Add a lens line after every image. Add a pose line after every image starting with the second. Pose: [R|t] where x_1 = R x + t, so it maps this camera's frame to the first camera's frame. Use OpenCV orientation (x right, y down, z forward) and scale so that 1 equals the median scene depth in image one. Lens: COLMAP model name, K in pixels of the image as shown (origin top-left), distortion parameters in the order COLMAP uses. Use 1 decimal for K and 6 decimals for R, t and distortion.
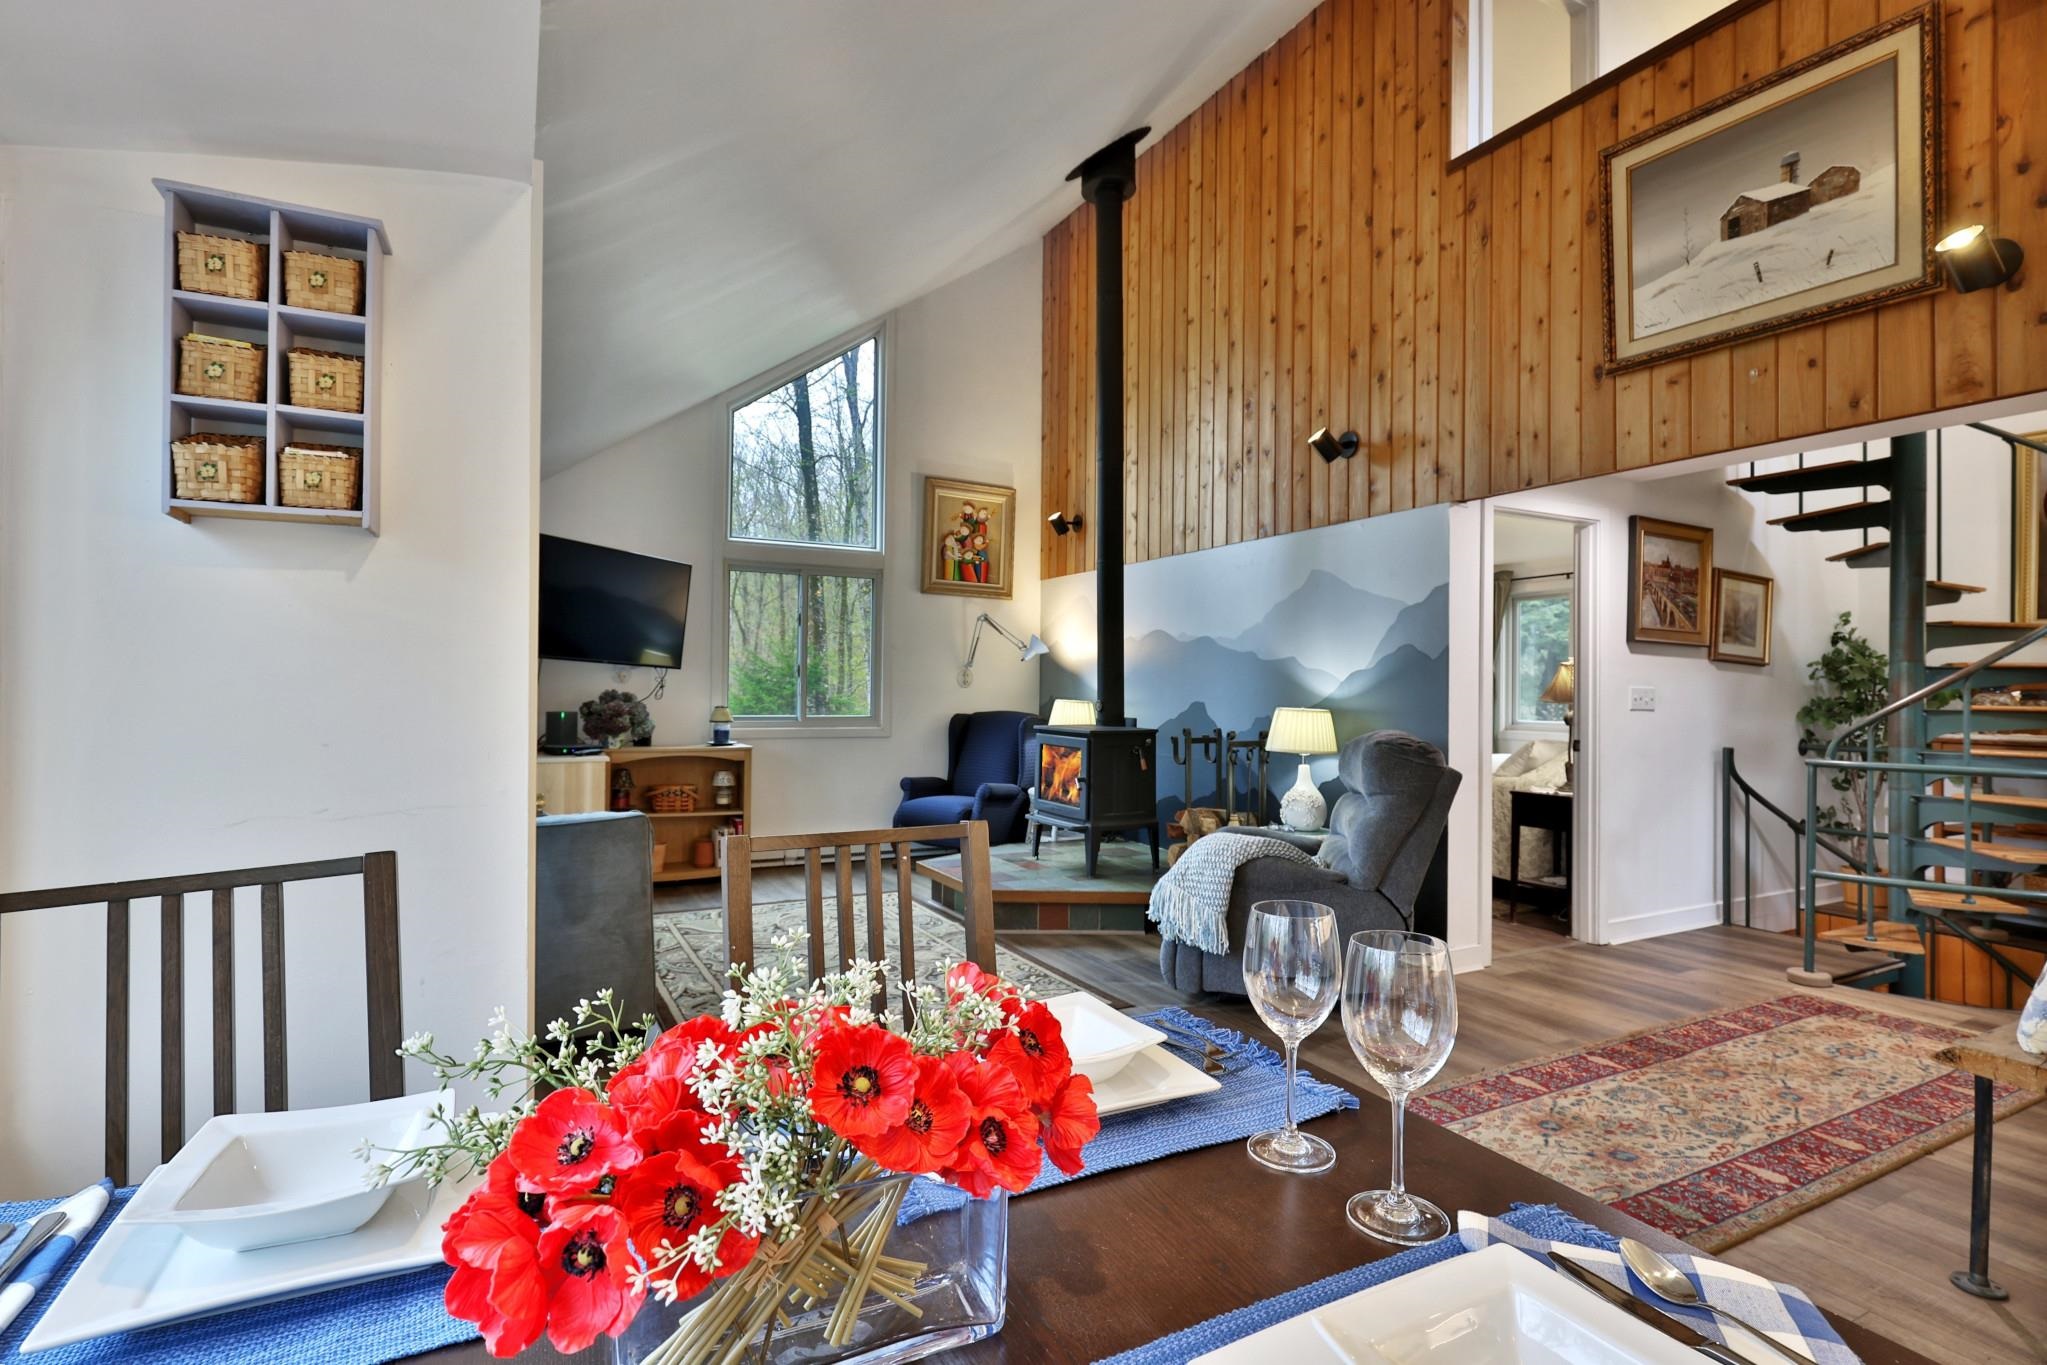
lens RADIAL K [[989.6, 0, 1026.0], [0, 989.6, 680.0], [0, 0, 1]] dist [0.000406, -0.000435]
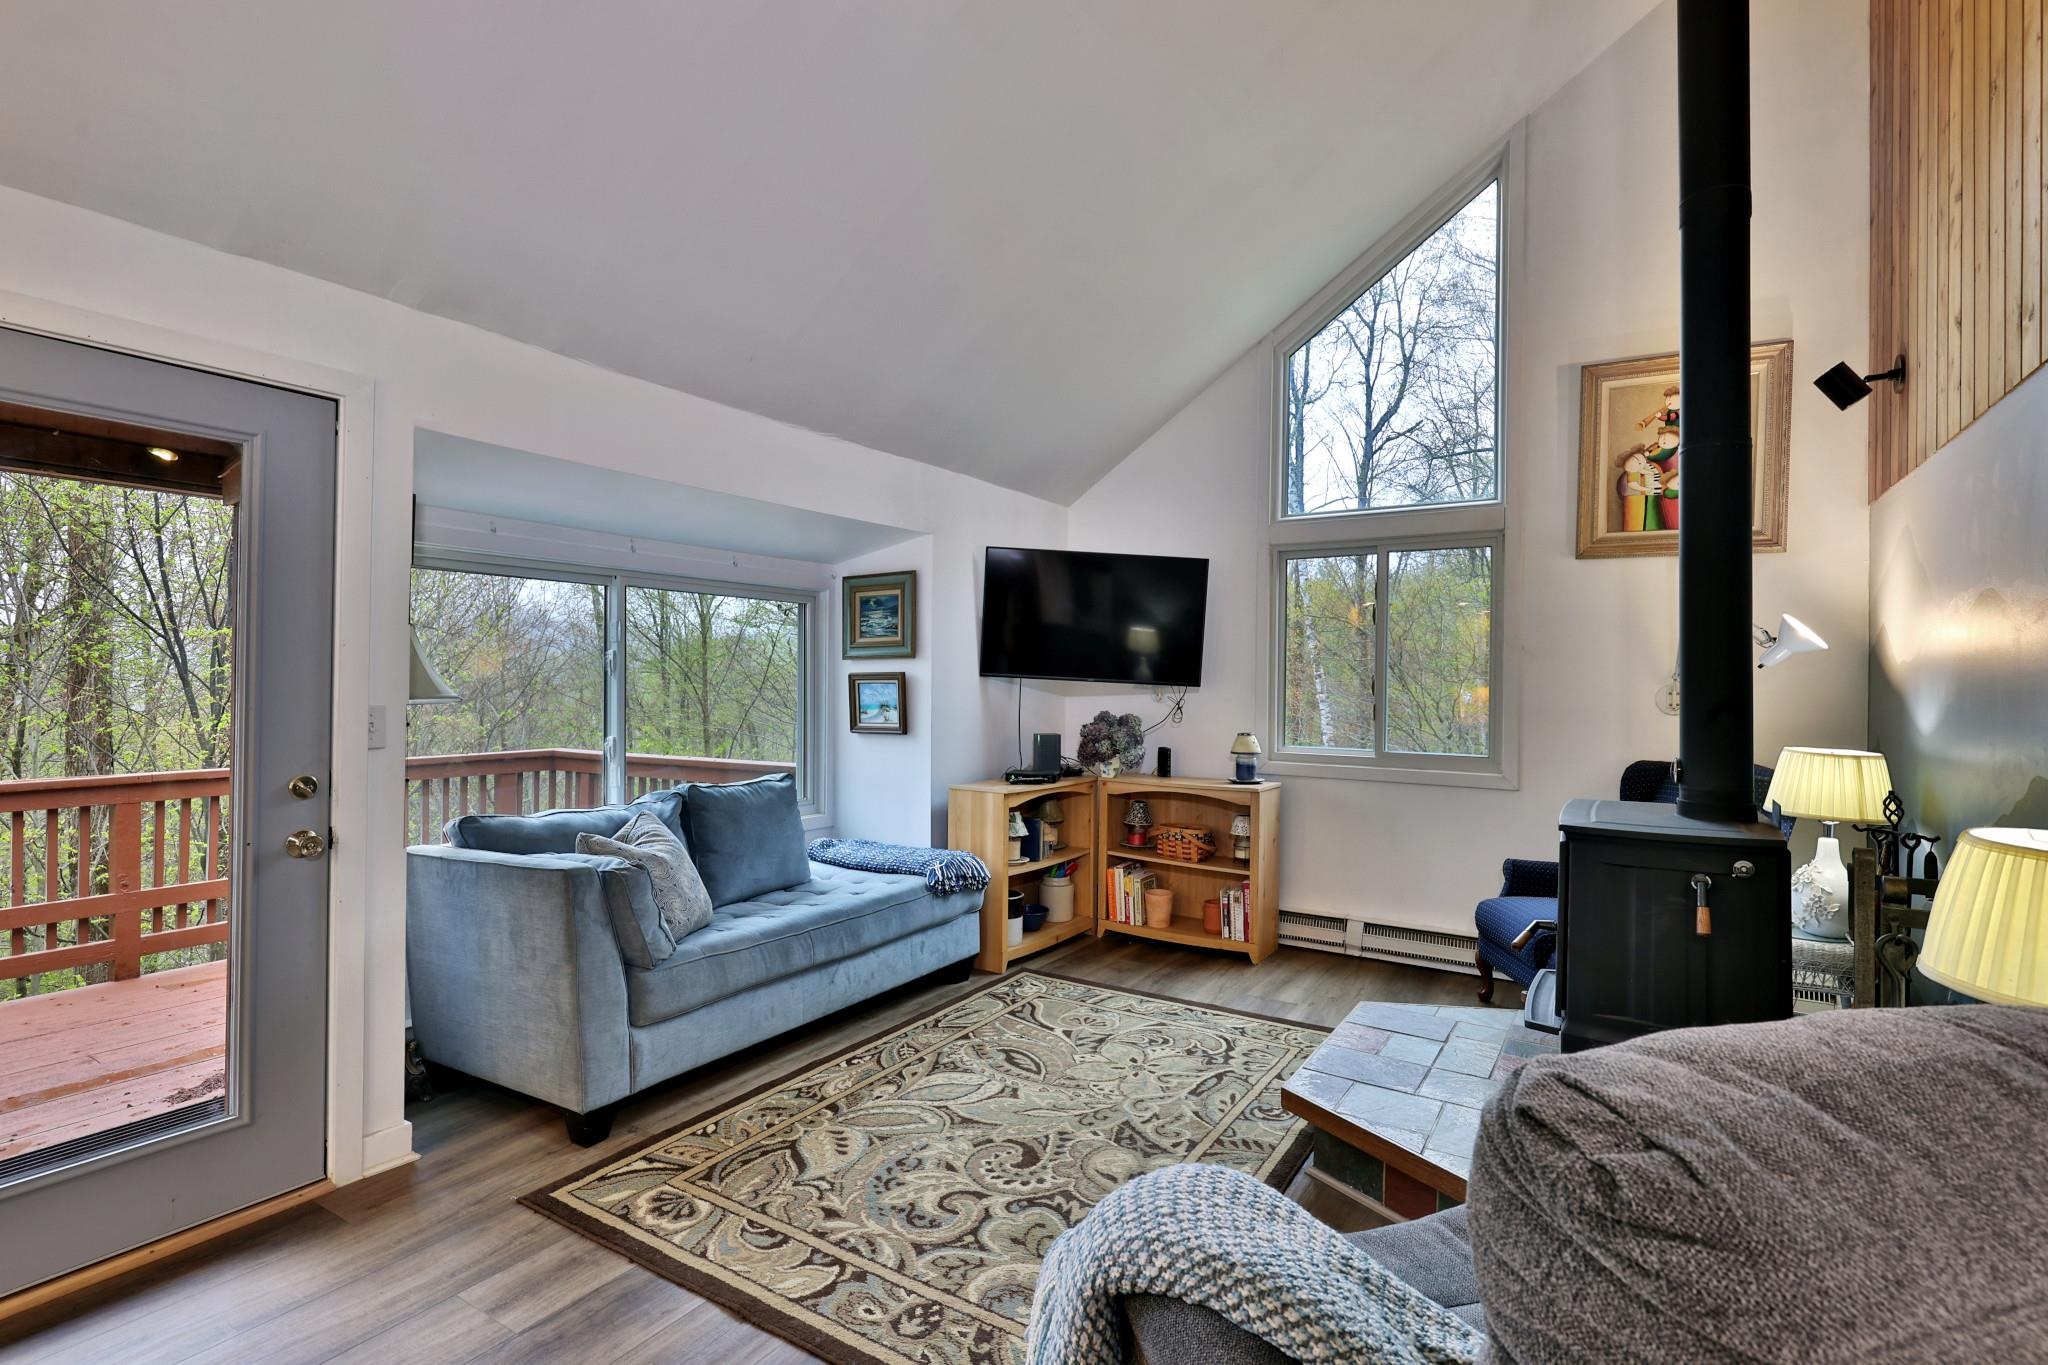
lens RADIAL K [[977.4, 0, 1023.0], [0, 977.4, 677.3], [0, 0, 1]] dist [0.000533, 0.000477]
pose [[0.495375, -0.008889, -0.868634, 0.302805], [0.002693, 0.999959, -0.008697, -0.012898], [0.868675, 0.001969, 0.495379, 0.494704]]
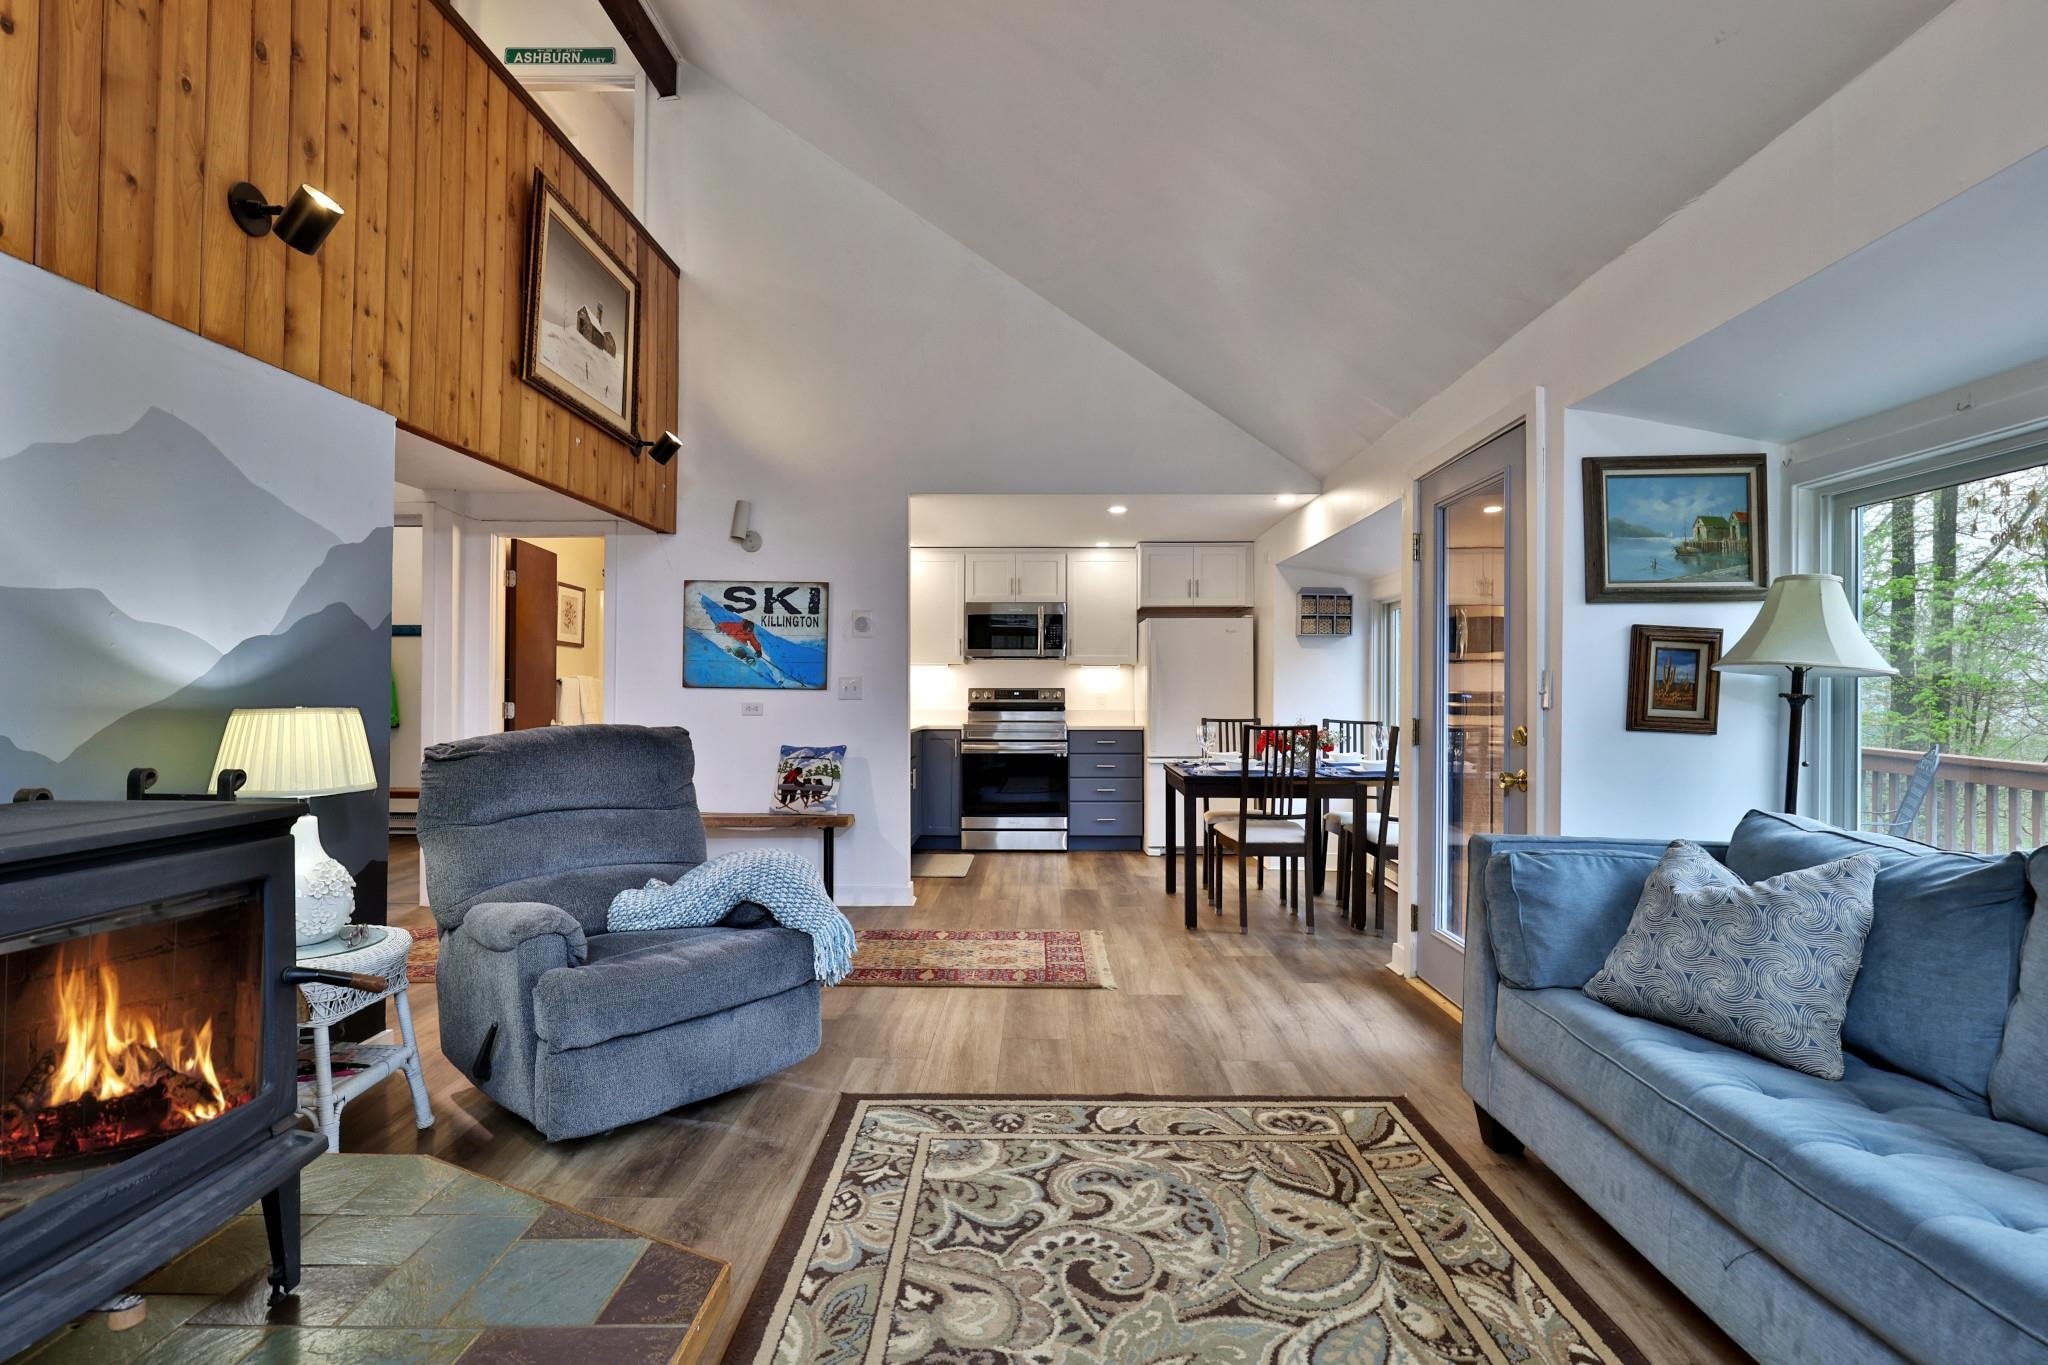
lens RADIAL K [[977.4, 0, 1027.7], [0, 977.4, 678.4], [0, 0, 1]] dist [0.000533, 0.000477]
pose [[-0.876476, -0.007326, 0.481390, -0.243306], [-0.016901, 0.999736, -0.015558, 0.012085], [-0.481149, -0.021772, -0.876369, 1.033529]]
